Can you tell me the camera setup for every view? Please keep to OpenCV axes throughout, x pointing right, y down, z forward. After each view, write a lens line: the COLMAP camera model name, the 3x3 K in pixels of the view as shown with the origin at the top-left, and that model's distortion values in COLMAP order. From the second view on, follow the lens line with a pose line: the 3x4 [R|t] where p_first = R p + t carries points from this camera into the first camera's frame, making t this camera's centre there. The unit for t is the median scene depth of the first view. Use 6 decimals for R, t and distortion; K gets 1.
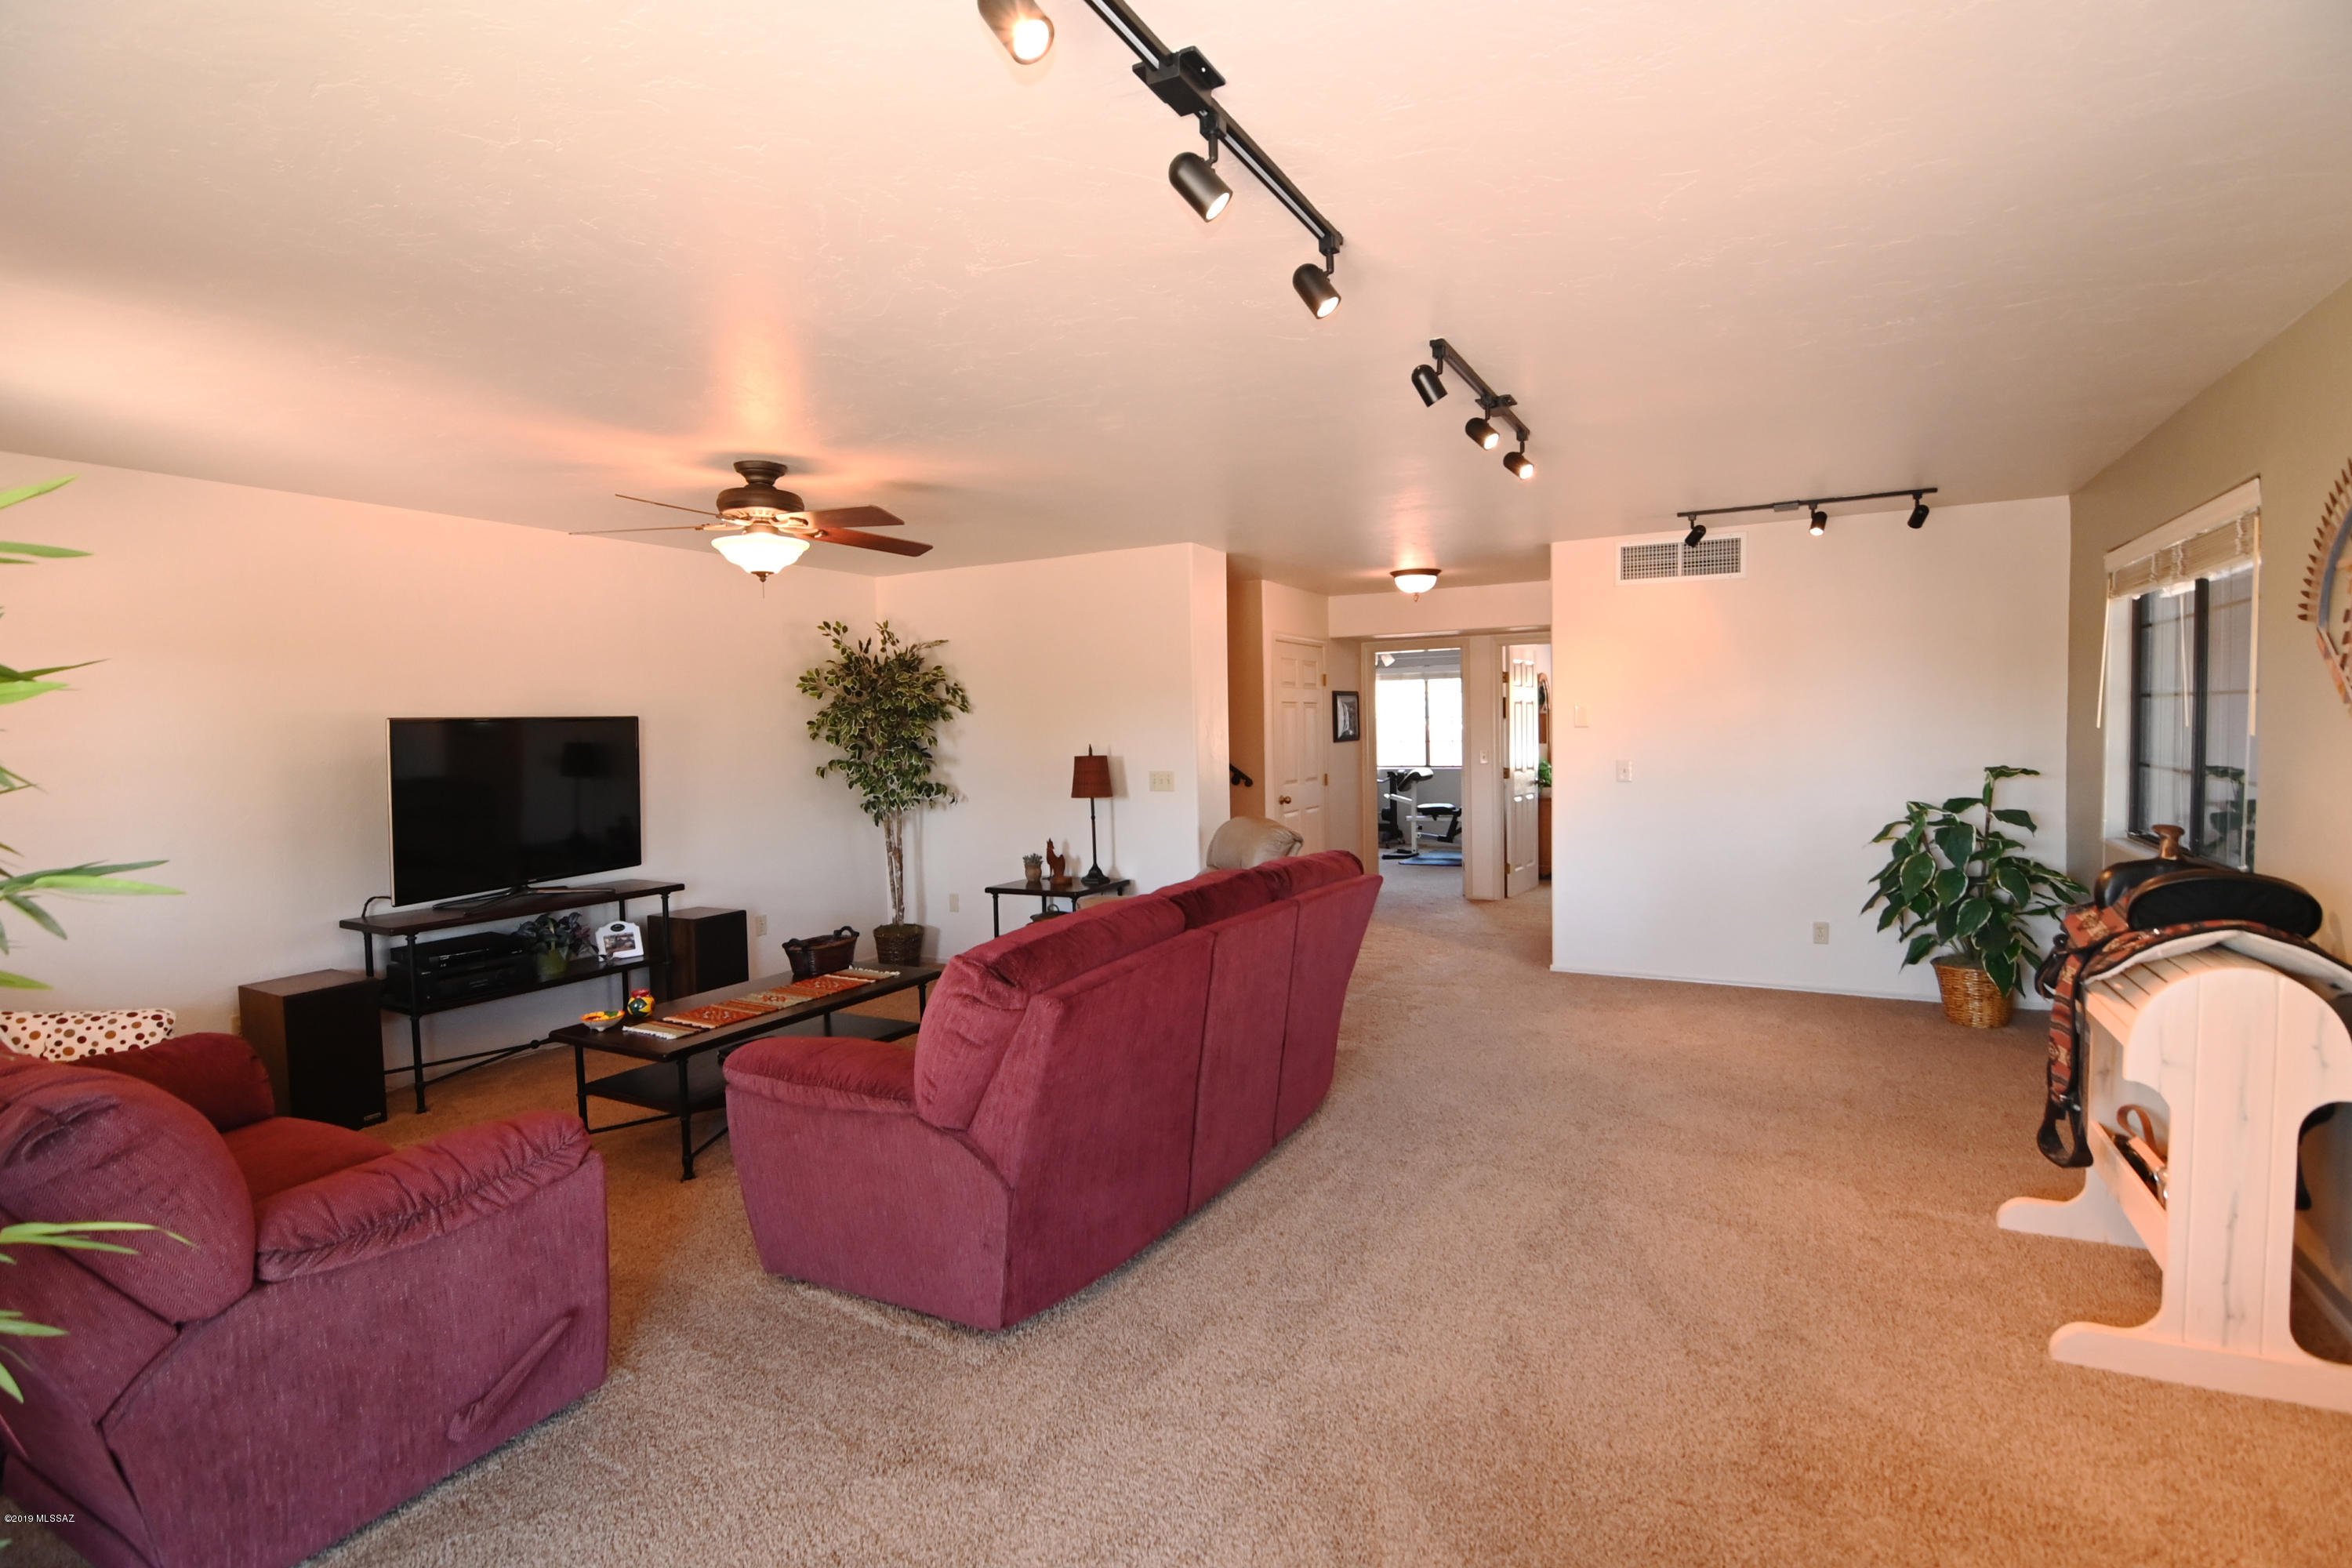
lens RADIAL K [[1133.4, 0, 1183.4], [0, 1133.4, 778.2], [0, 0, 1]] dist [-0.007430, -0.008996]
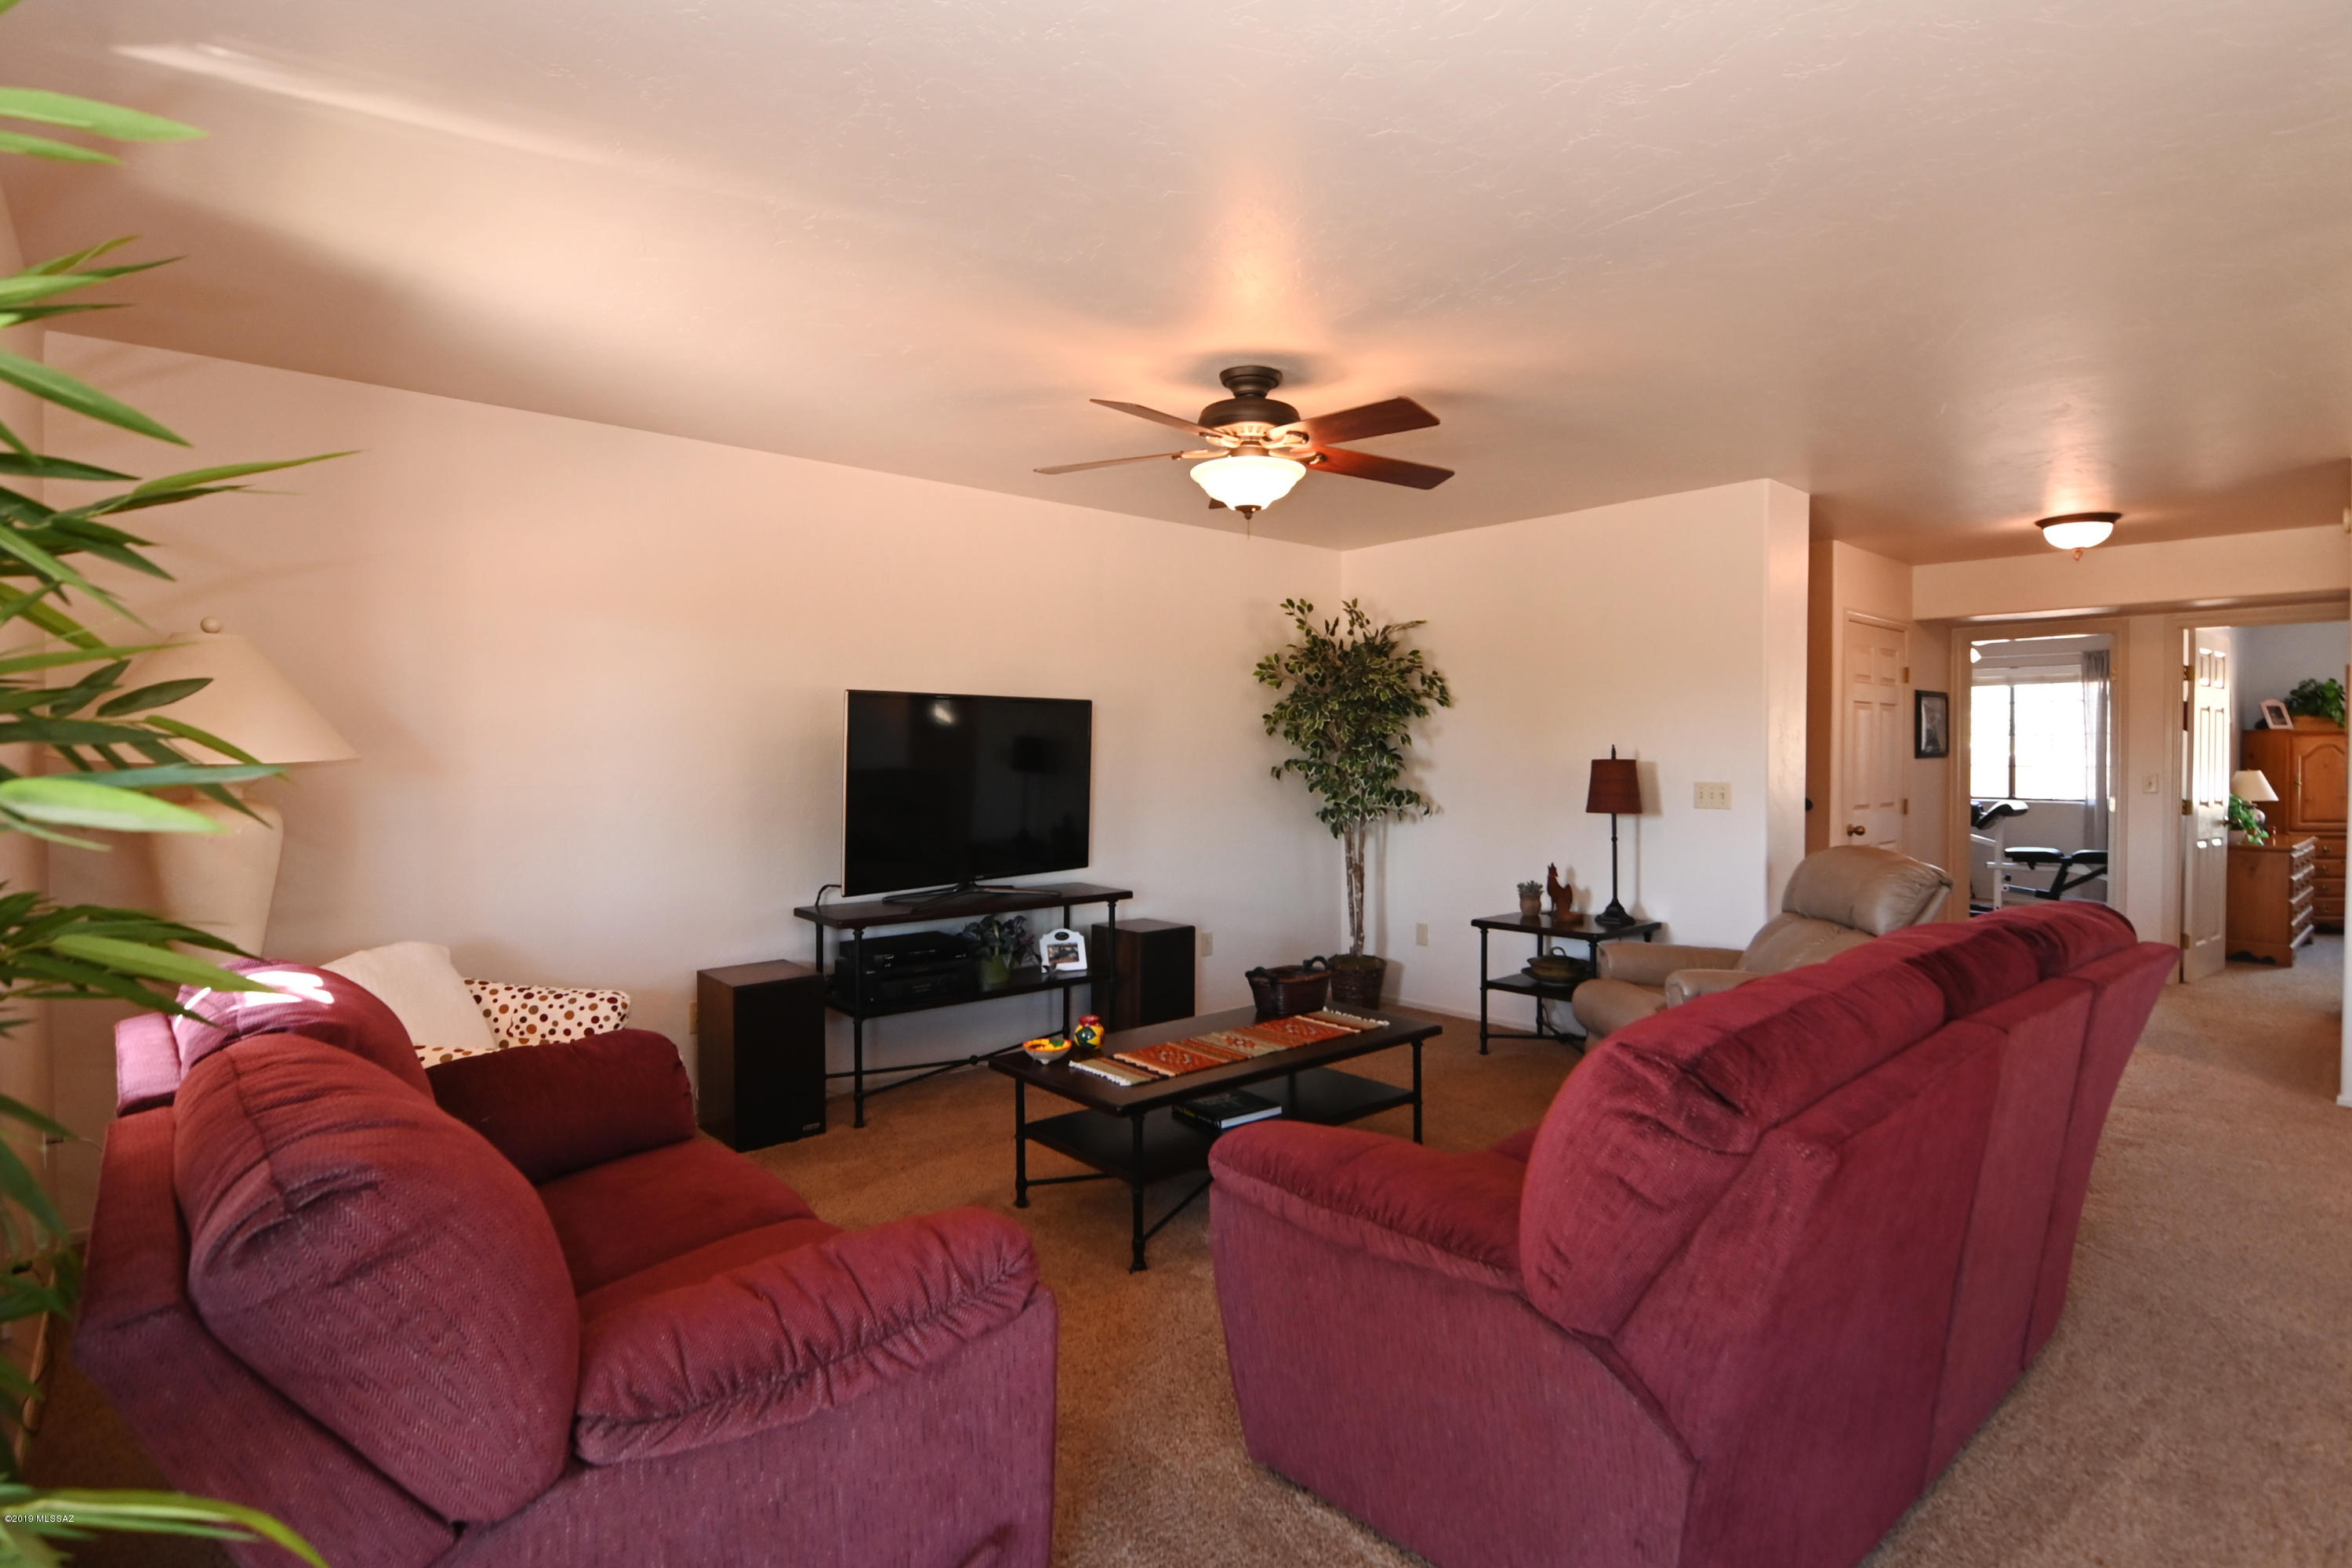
lens RADIAL K [[1147.2, 0, 1171.7], [0, 1147.2, 763.1], [0, 0, 1]] dist [0.010962, -0.026249]
pose [[0.935190, 0.022975, -0.353401, -0.128009], [-0.035493, 0.998950, -0.028982, 0.024007], [0.352364, 0.039647, 0.935023, 0.223322]]
